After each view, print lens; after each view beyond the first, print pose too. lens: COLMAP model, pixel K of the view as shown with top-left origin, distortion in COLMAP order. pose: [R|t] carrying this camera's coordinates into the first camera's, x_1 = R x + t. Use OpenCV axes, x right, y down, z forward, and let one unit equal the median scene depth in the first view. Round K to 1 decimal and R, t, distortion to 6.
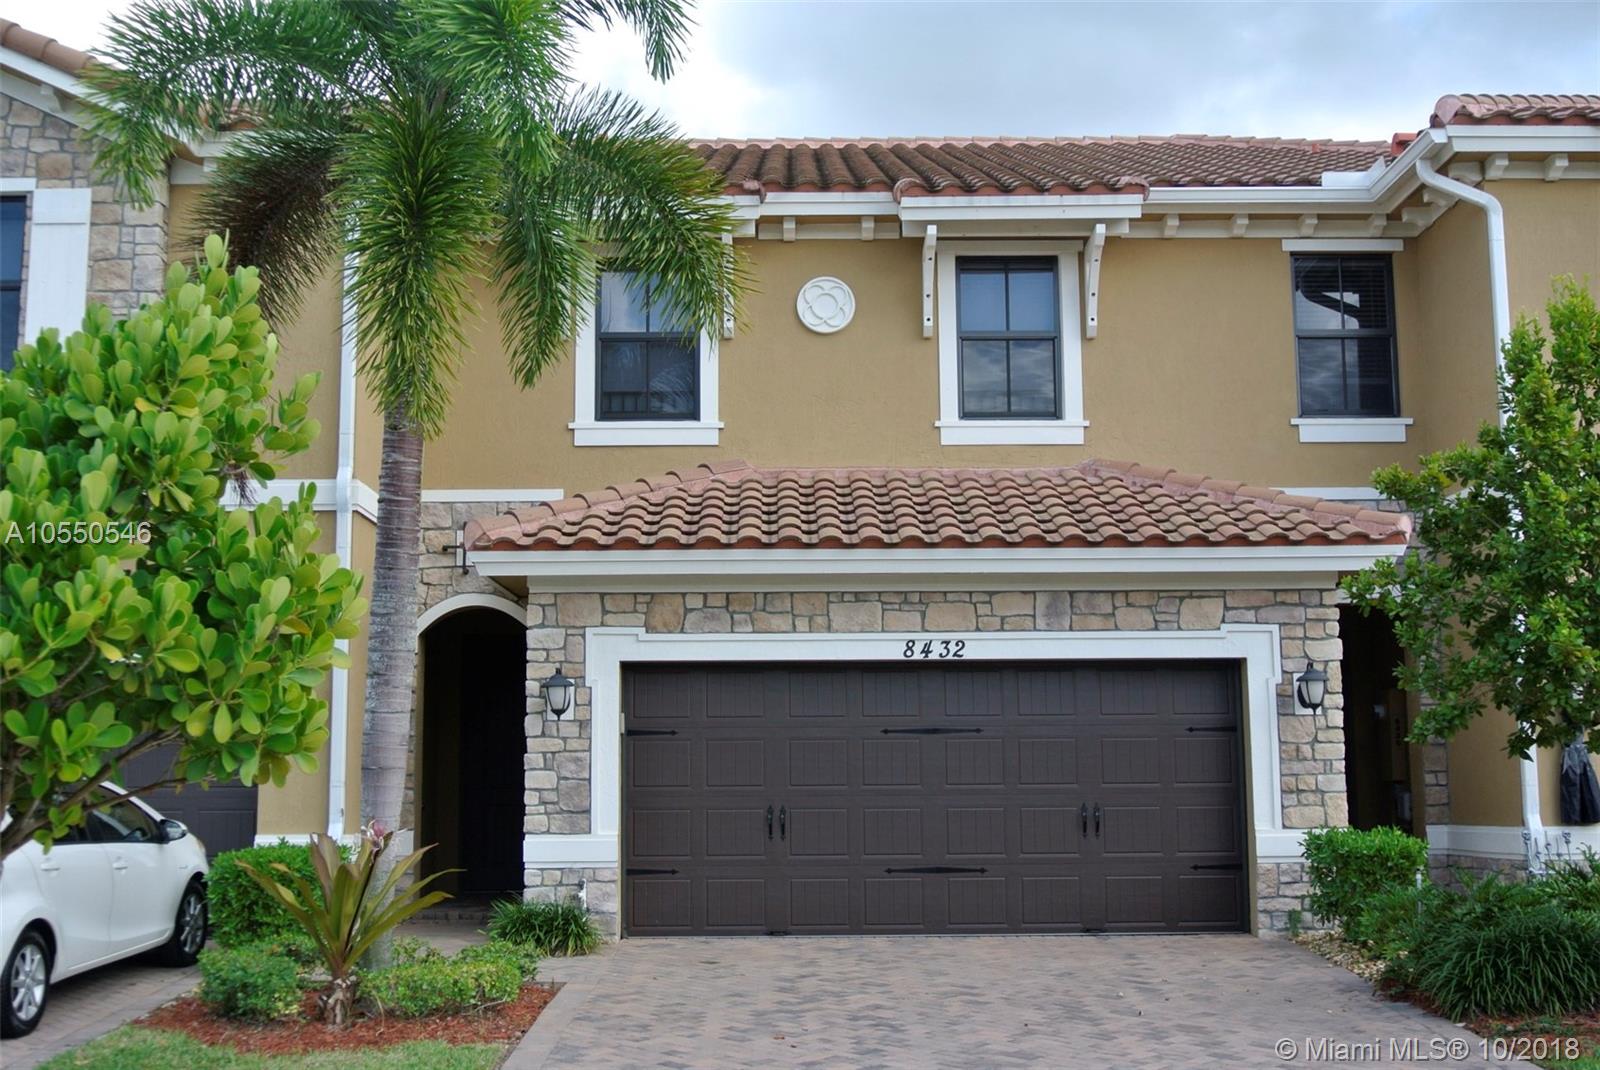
lens RADIAL K [[1843.8, 0, 800.1], [0, 1843.8, 535.2], [0, 0, 1]] dist [-0.051712, 0.000000]
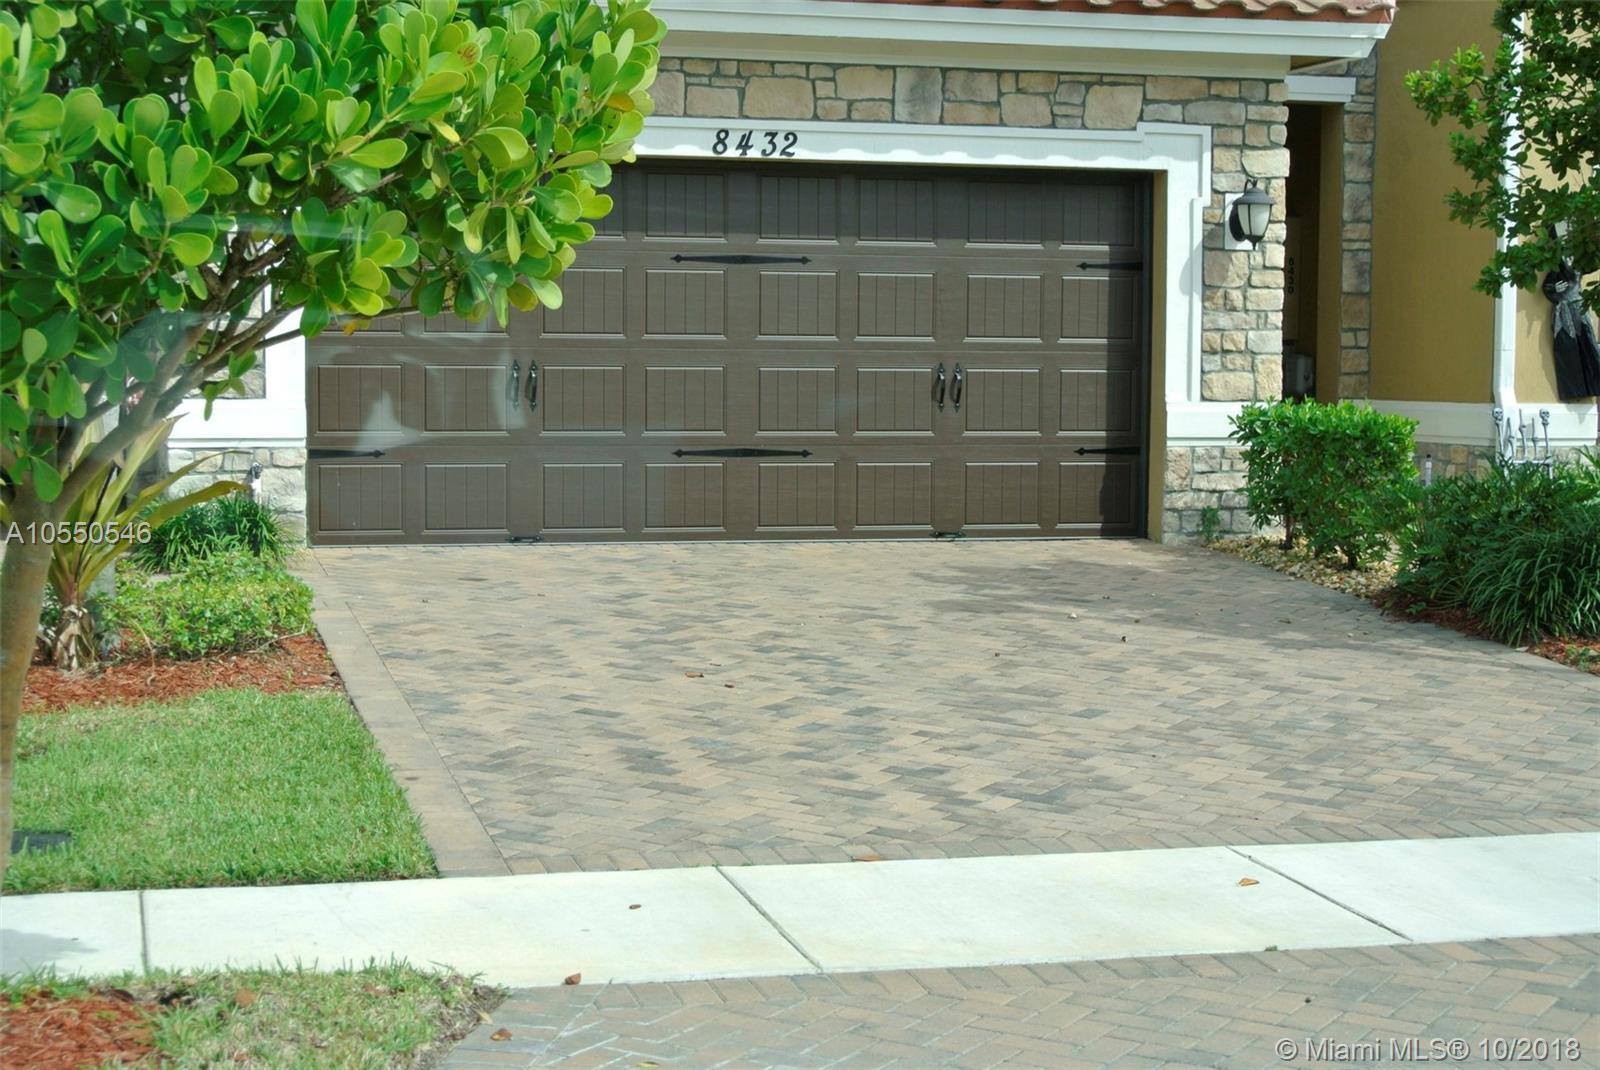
lens RADIAL K [[2695.3, 0, 800.0], [0, 2695.3, 535.6], [0, 0, 1]] dist [-0.010065, 0.000000]
pose [[0.965682, -0.003994, 0.259695, -0.179545], [-0.049868, 0.978427, 0.200486, 0.001059], [-0.254894, -0.206556, 0.944650, -0.010099]]
